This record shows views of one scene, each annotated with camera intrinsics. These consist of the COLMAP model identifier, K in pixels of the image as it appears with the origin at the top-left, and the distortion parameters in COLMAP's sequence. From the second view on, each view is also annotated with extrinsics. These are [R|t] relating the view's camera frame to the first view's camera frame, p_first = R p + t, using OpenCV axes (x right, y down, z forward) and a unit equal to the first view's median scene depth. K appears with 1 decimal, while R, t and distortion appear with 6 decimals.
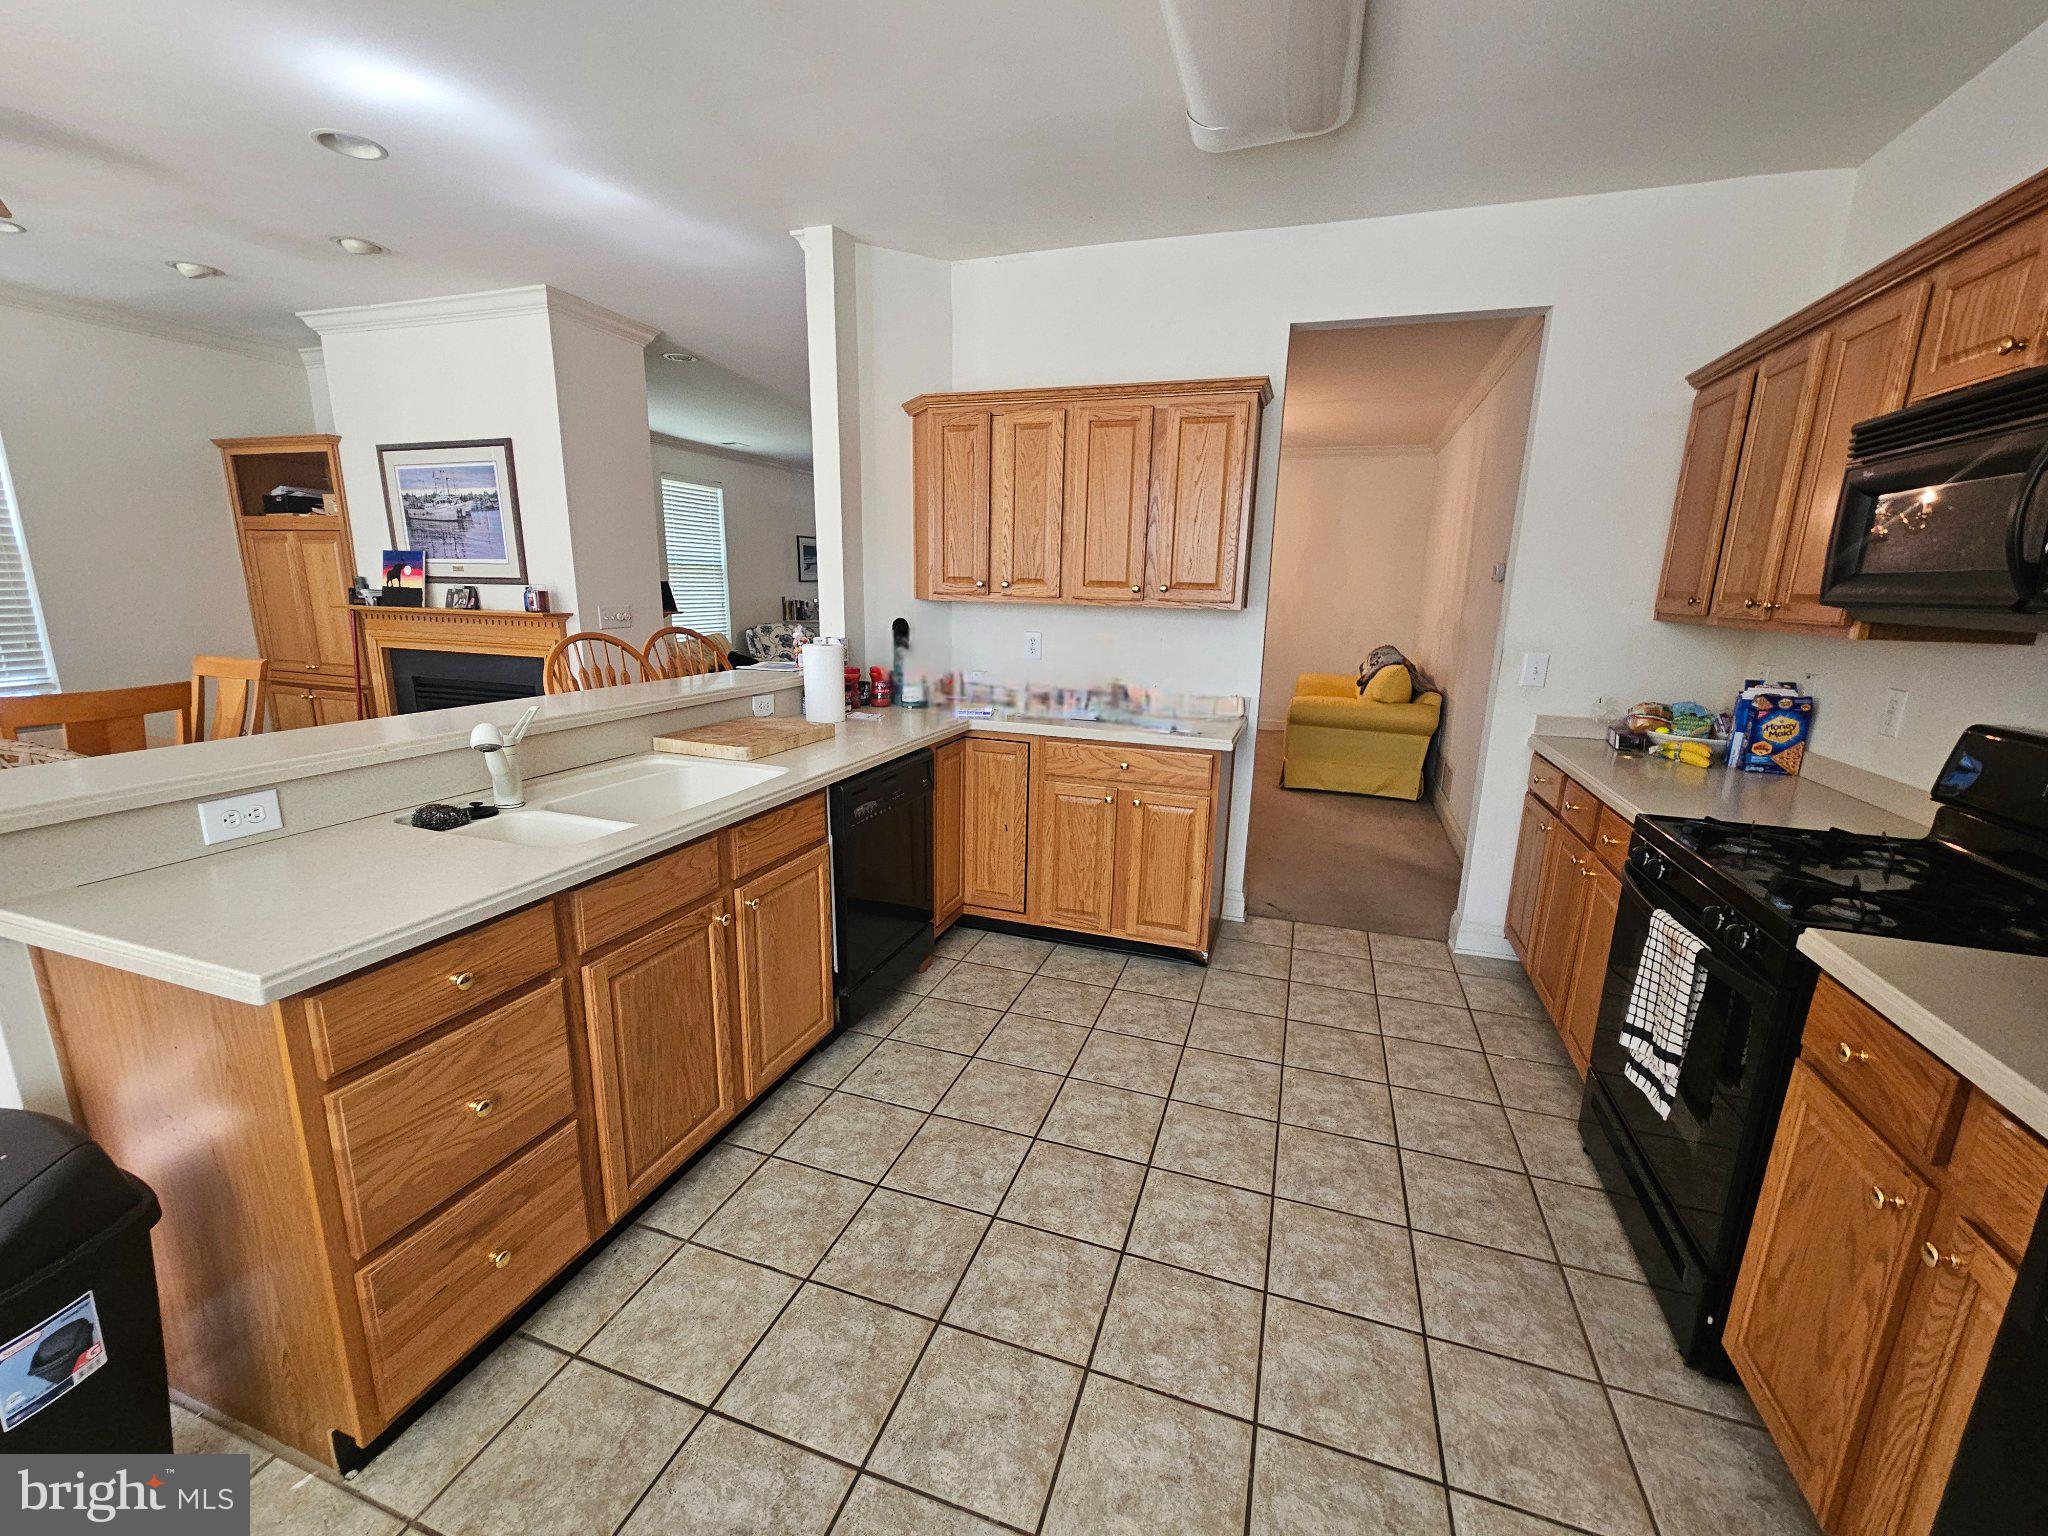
lens RADIAL K [[843.5, 0, 1022.4], [0, 843.5, 771.6], [0, 0, 1]] dist [-0.000999, 0.000094]
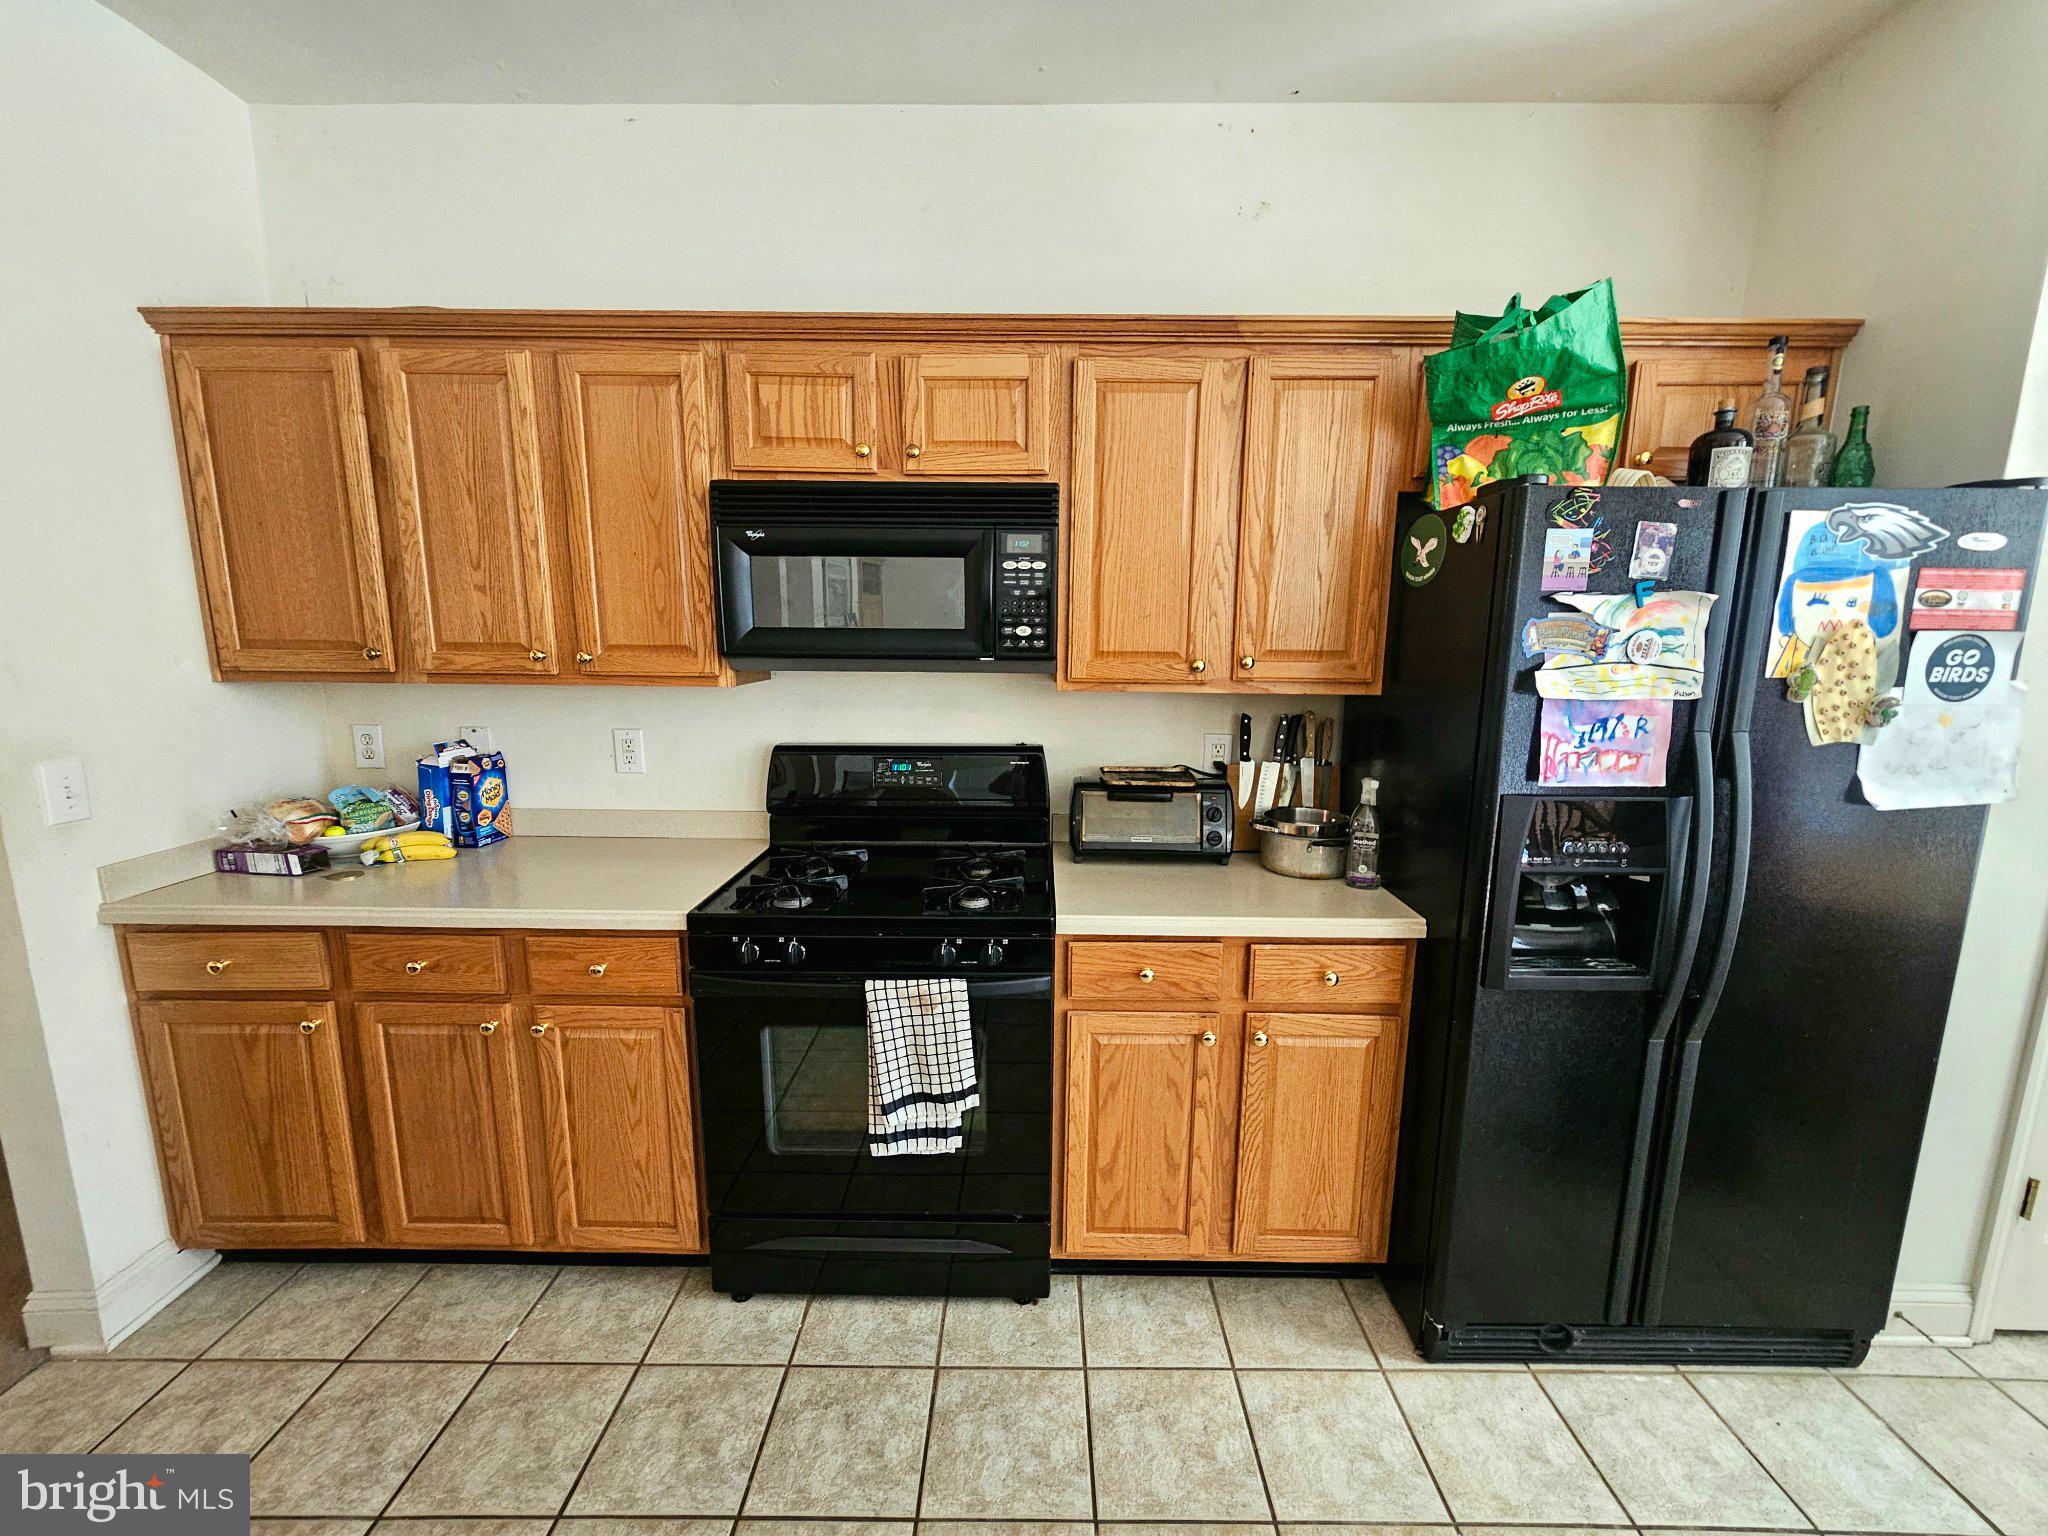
lens RADIAL K [[843.5, 0, 1029.4], [0, 843.5, 779.8], [0, 0, 1]] dist [-0.000999, 0.000094]
pose [[-0.316220, -0.187355, 0.930001, -0.099156], [0.195473, 0.946402, 0.257124, -0.179265], [-0.928329, 0.263098, -0.262649, 0.704000]]
